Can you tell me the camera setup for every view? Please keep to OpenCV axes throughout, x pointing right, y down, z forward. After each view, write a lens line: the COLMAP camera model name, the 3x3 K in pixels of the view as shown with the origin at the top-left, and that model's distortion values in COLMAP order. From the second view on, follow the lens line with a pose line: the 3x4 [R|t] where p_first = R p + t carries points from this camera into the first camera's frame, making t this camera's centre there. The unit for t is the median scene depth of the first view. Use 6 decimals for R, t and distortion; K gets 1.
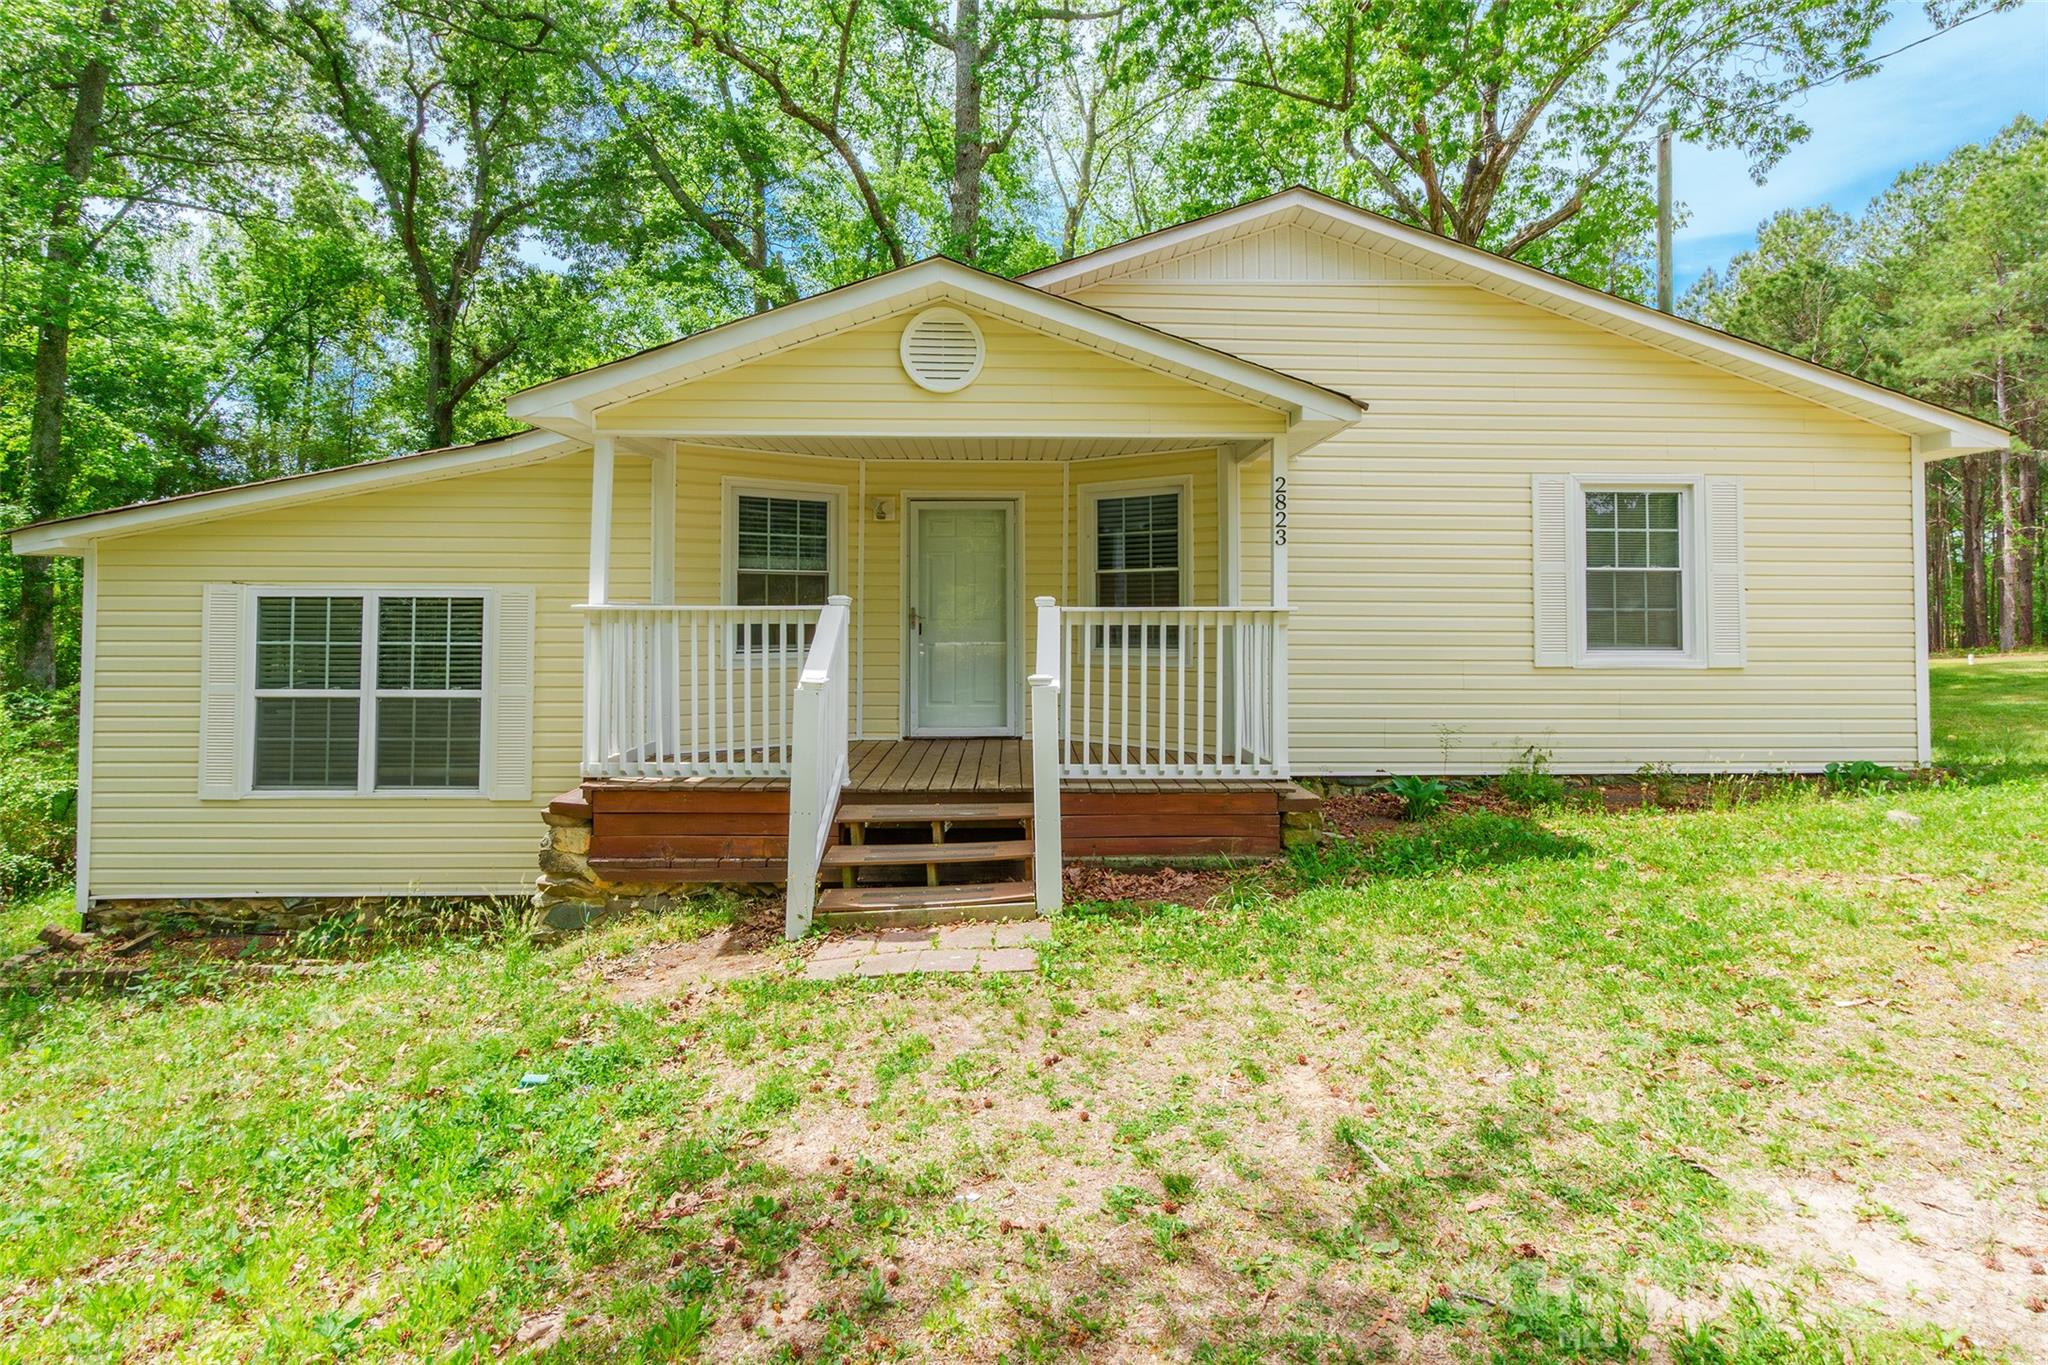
lens RADIAL K [[980.5, 0, 925.8], [0, 980.5, 578.5], [0, 0, 1]] dist [-0.004635, -0.000514]
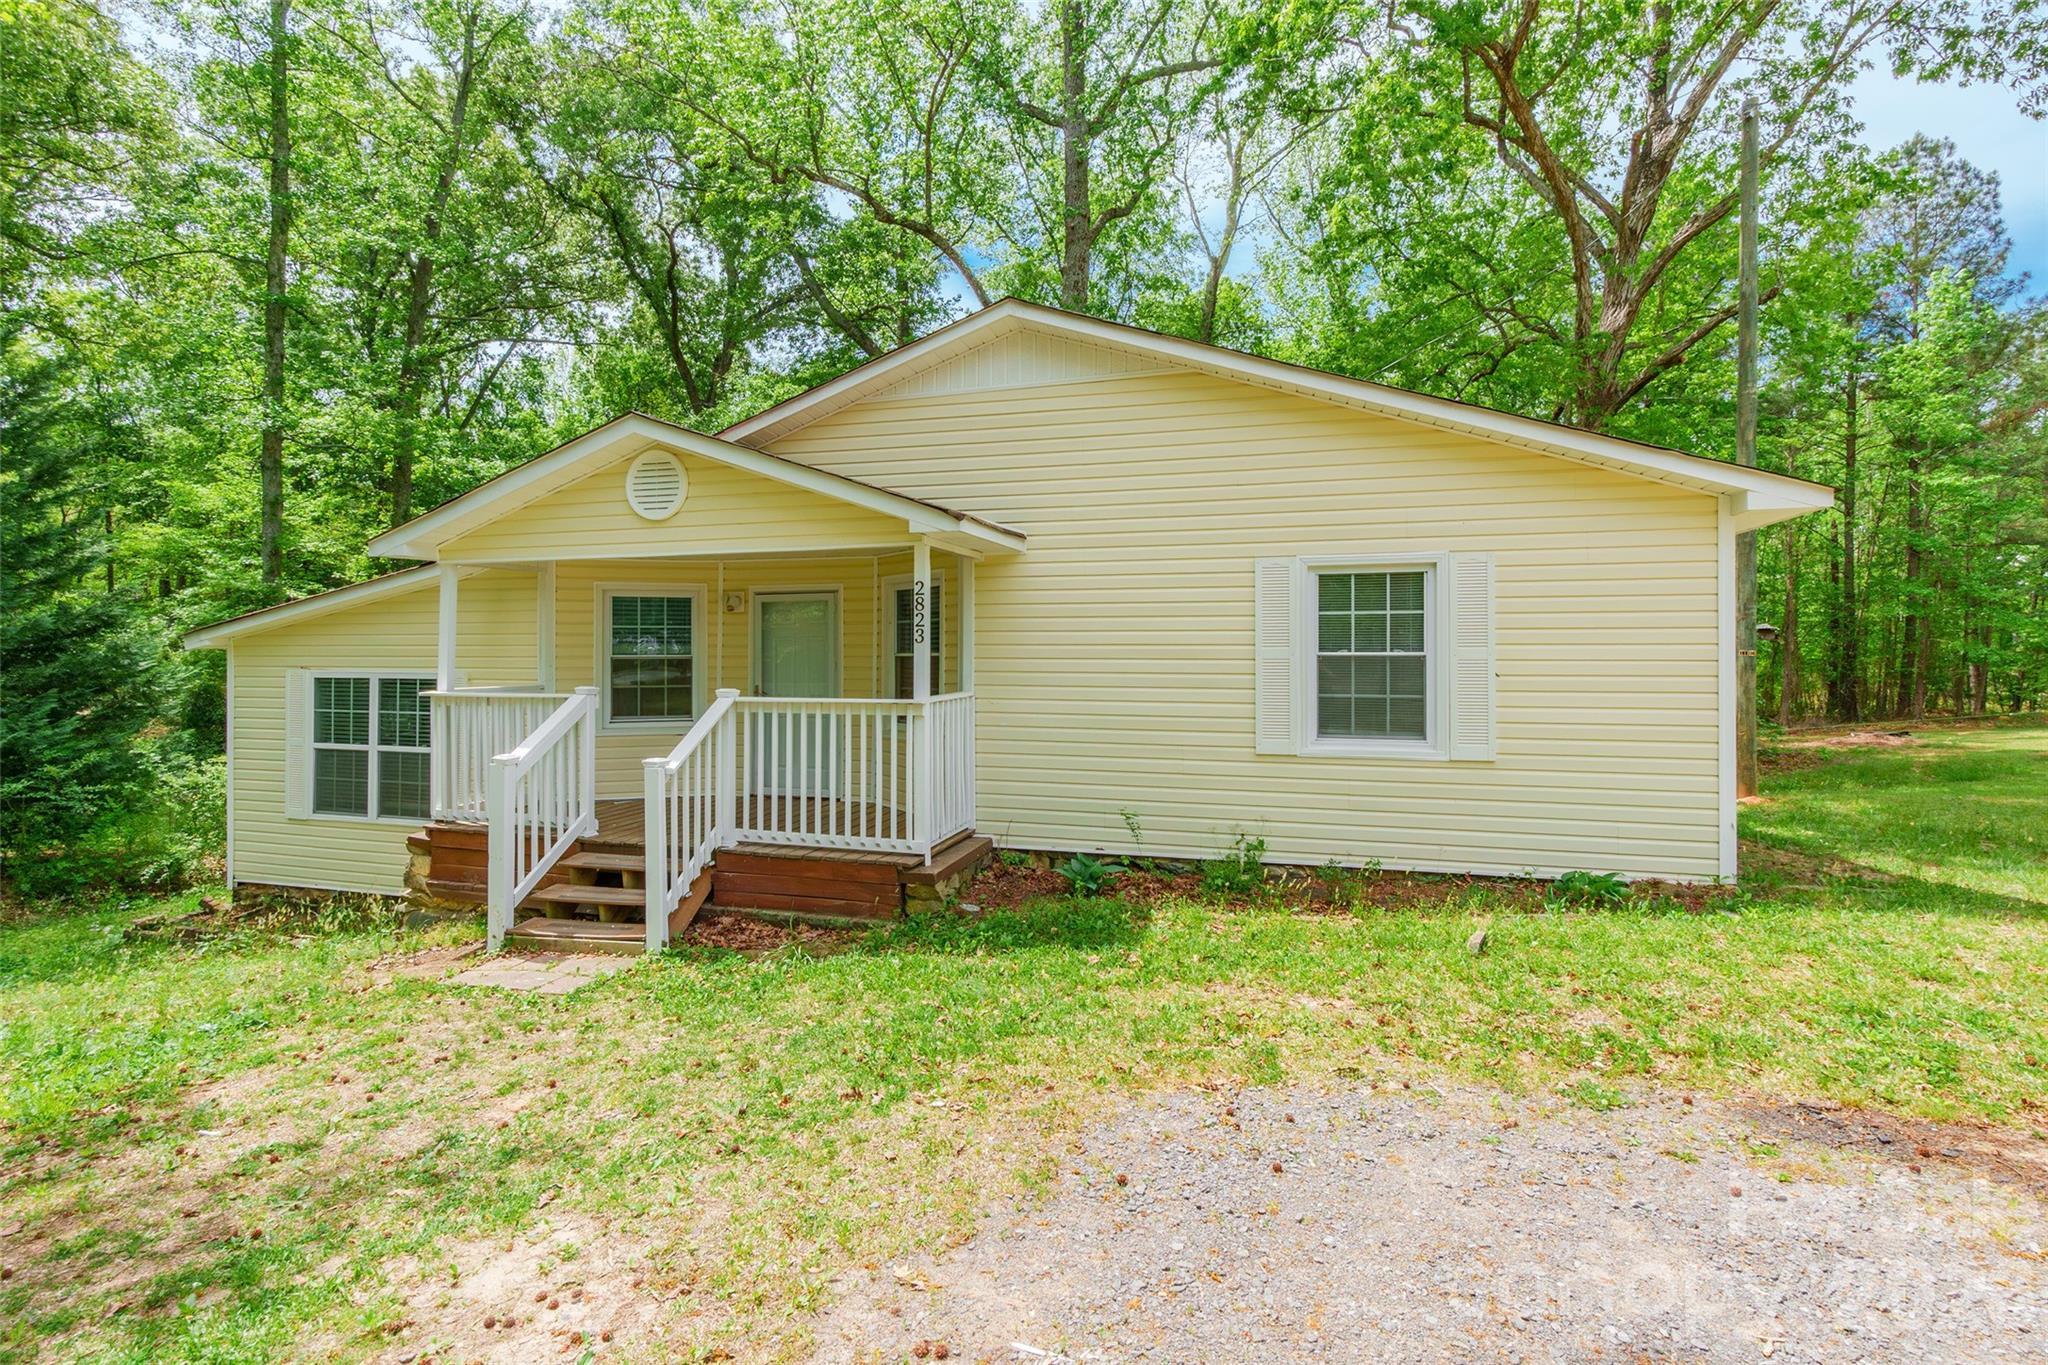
lens RADIAL K [[960.0, 0, 1025.7], [0, 960.0, 617.6], [0, 0, 1]] dist [-0.005648, 0.000860]
pose [[0.947966, -0.014559, -0.318037, 0.712924], [0.018966, 0.999762, 0.010762, -0.061768], [0.317805, -0.016234, 0.948017, 0.009861]]
